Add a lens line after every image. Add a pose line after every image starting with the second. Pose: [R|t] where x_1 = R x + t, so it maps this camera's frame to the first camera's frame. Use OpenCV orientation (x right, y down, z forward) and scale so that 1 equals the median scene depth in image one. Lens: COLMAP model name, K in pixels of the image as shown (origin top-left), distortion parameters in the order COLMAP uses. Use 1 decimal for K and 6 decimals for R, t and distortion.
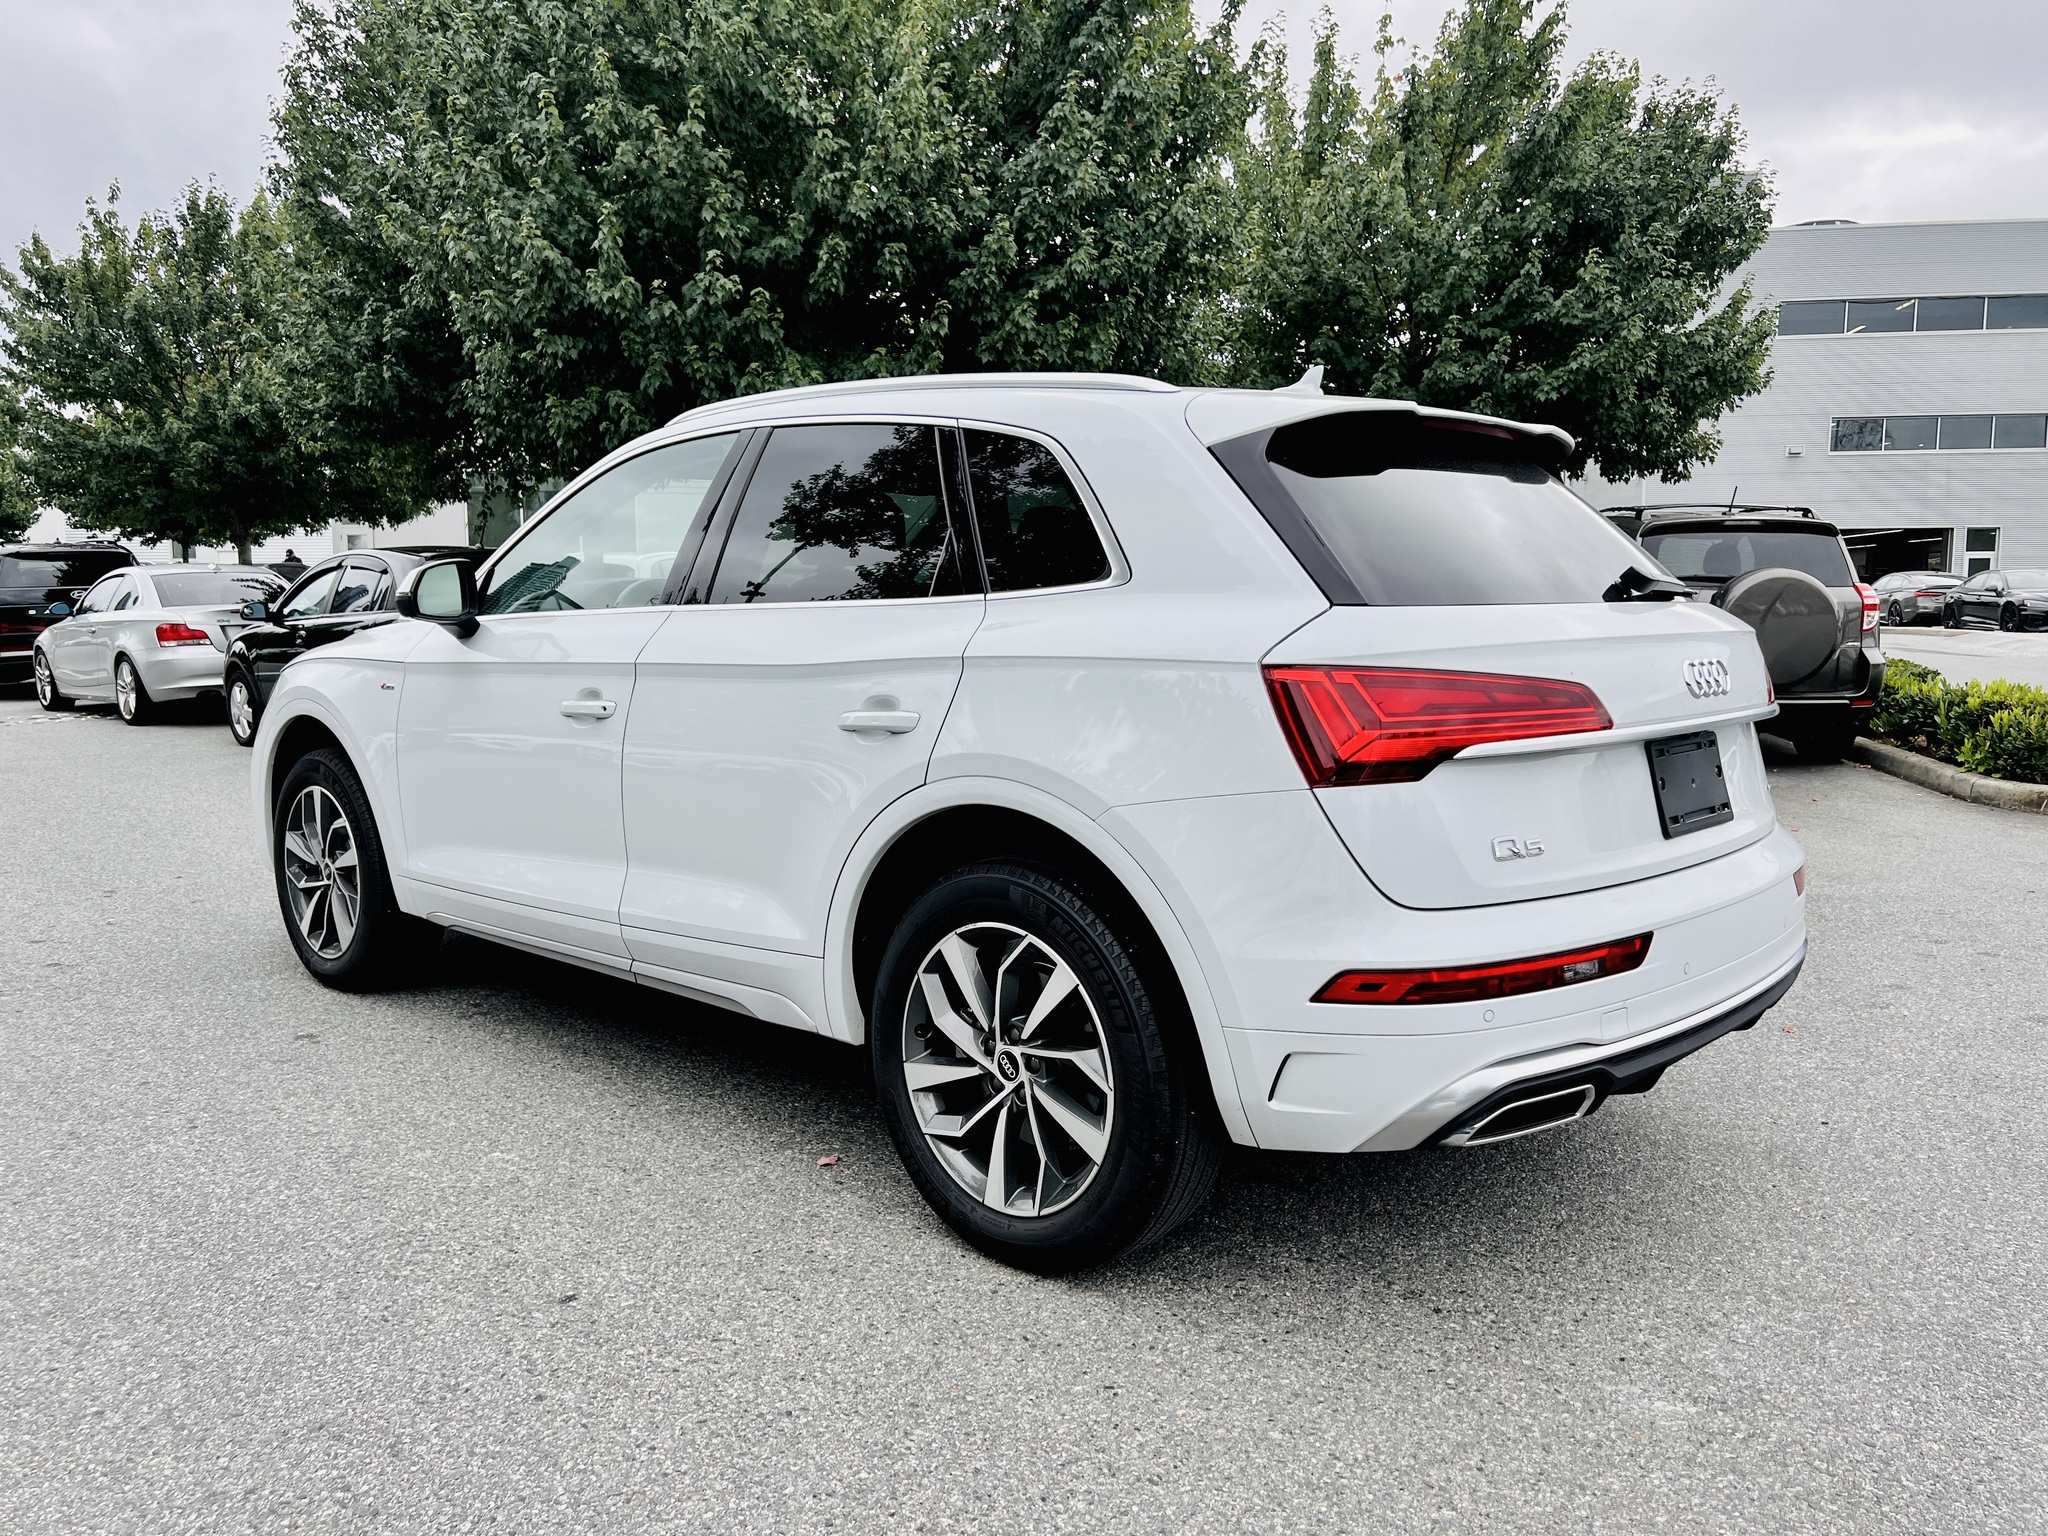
lens RADIAL K [[1580.7, 0, 1021.0], [0, 1580.7, 752.1], [0, 0, 1]] dist [0.027174, 0.002745]
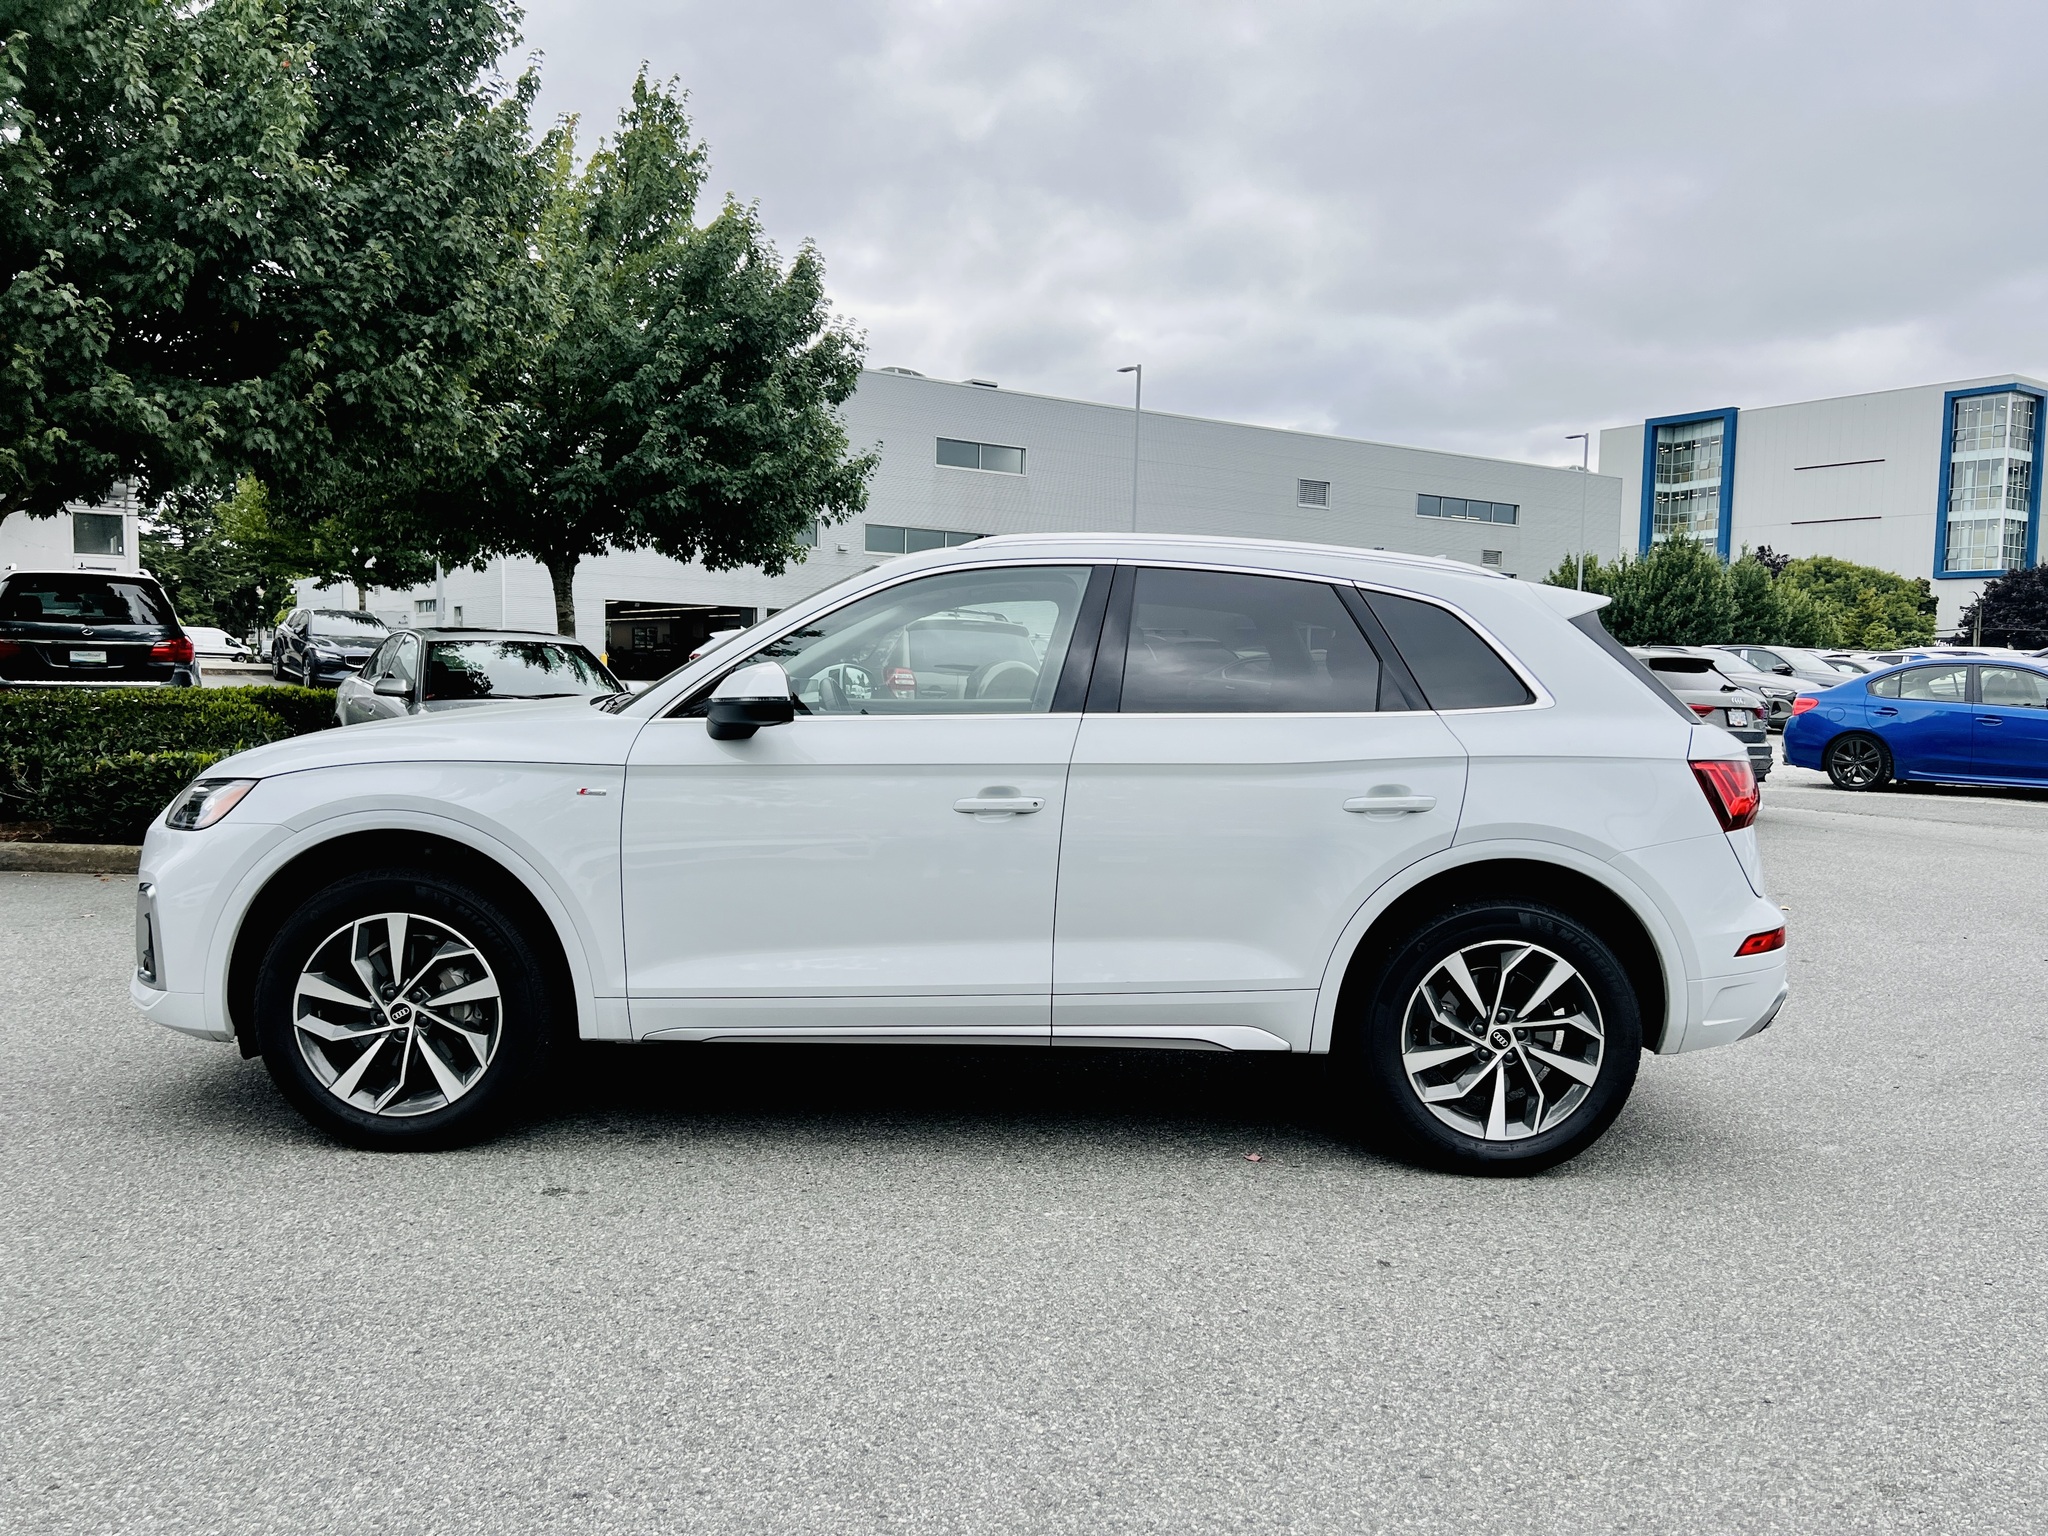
lens RADIAL K [[1580.7, 0, 1040.7], [0, 1580.7, 771.8], [0, 0, 1]] dist [0.027174, 0.002745]
pose [[0.708013, -0.026374, 0.705707, -1.171738], [0.043306, 0.999043, -0.006111, -0.048516], [-0.704871, 0.034888, 0.708477, 0.232775]]
